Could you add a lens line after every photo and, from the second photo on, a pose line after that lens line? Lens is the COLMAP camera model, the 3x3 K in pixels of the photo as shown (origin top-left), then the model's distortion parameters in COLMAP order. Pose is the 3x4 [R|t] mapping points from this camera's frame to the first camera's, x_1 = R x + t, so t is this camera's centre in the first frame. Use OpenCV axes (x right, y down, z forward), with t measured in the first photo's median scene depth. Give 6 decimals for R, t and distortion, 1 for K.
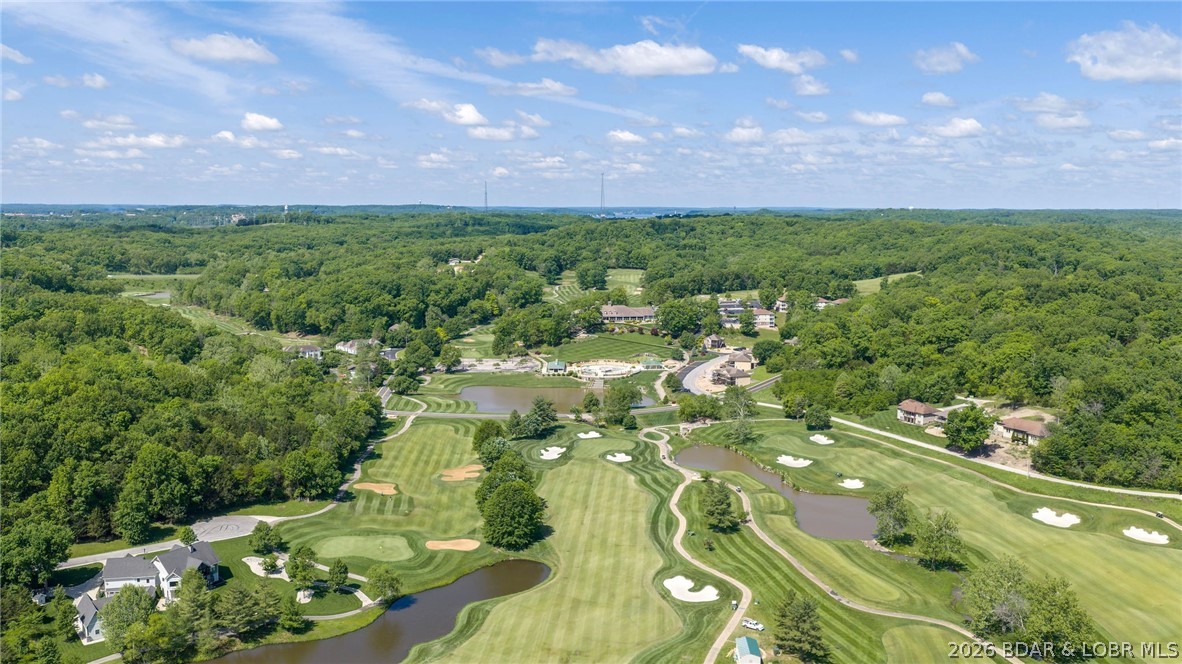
lens RADIAL K [[982.5, 0, 591.0], [0, 982.5, 332.0], [0, 0, 1]] dist [0.008172, -0.003618]
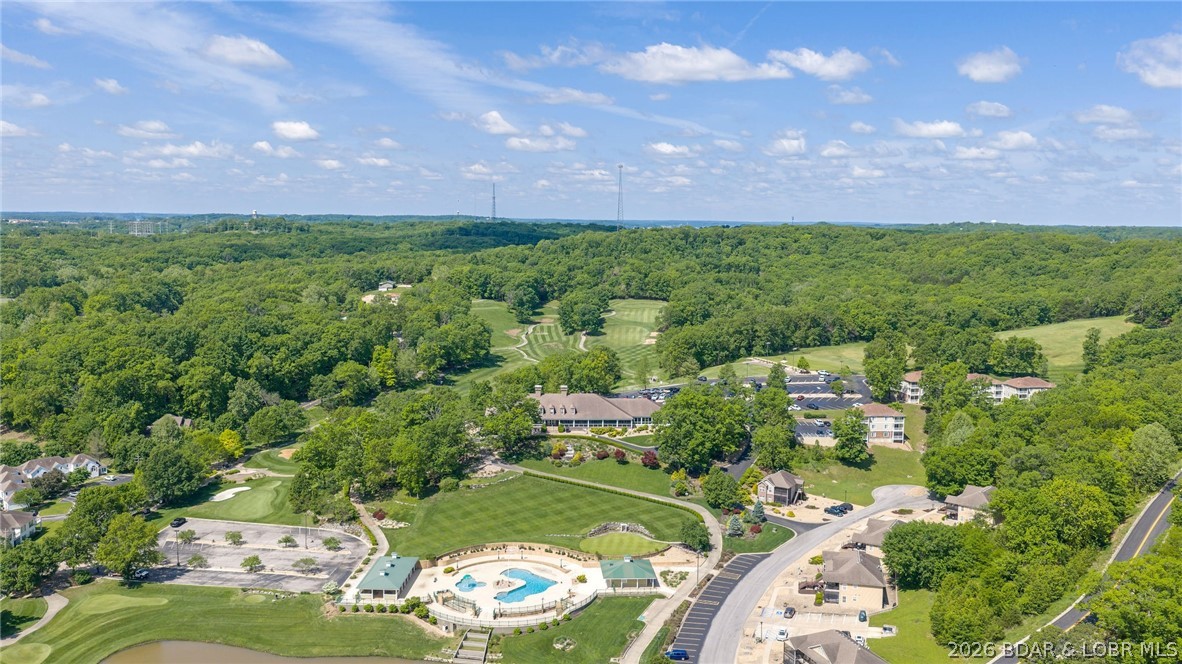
lens RADIAL K [[982.5, 0, 591.0], [0, 982.5, 332.0], [0, 0, 1]] dist [0.008172, -0.003618]
pose [[0.998681, 0.014032, -0.049383, 0.049370], [-0.014717, 0.999800, -0.013538, -0.045020], [0.049183, 0.014247, 0.998688, 0.450498]]
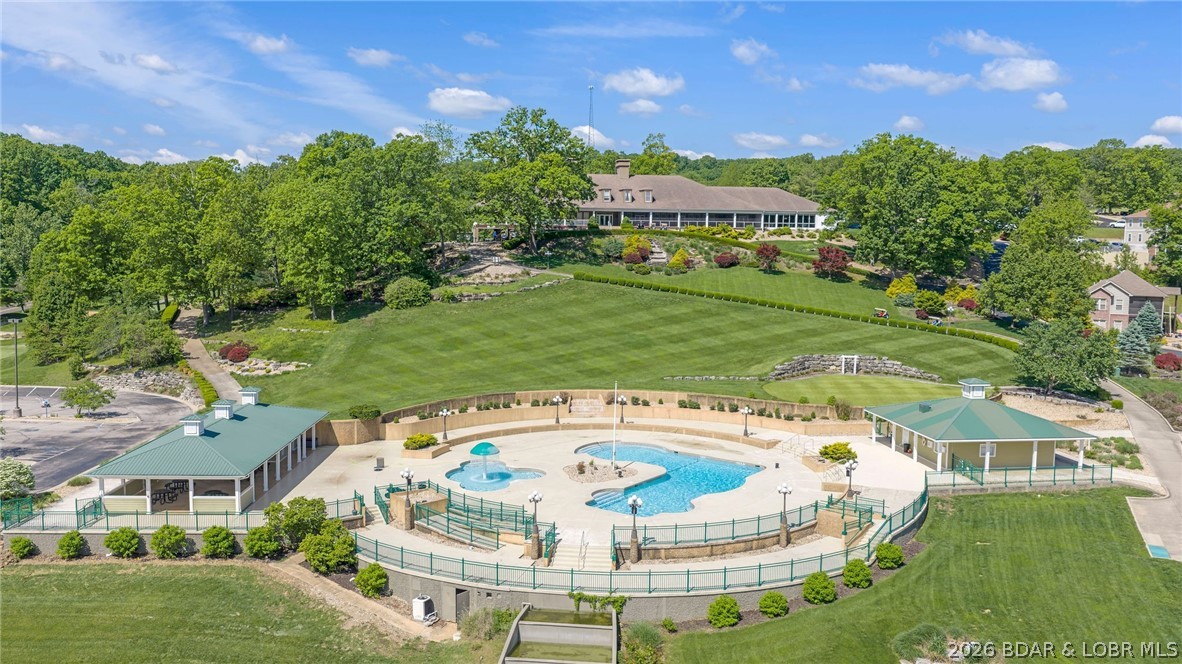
lens RADIAL K [[982.5, 0, 591.0], [0, 982.5, 332.0], [0, 0, 1]] dist [0.008172, -0.003618]
pose [[0.999883, 0.004905, 0.014478, 0.006547], [-0.004541, 0.999677, -0.025004, 0.017481], [-0.014596, 0.024936, 0.999582, 0.656435]]
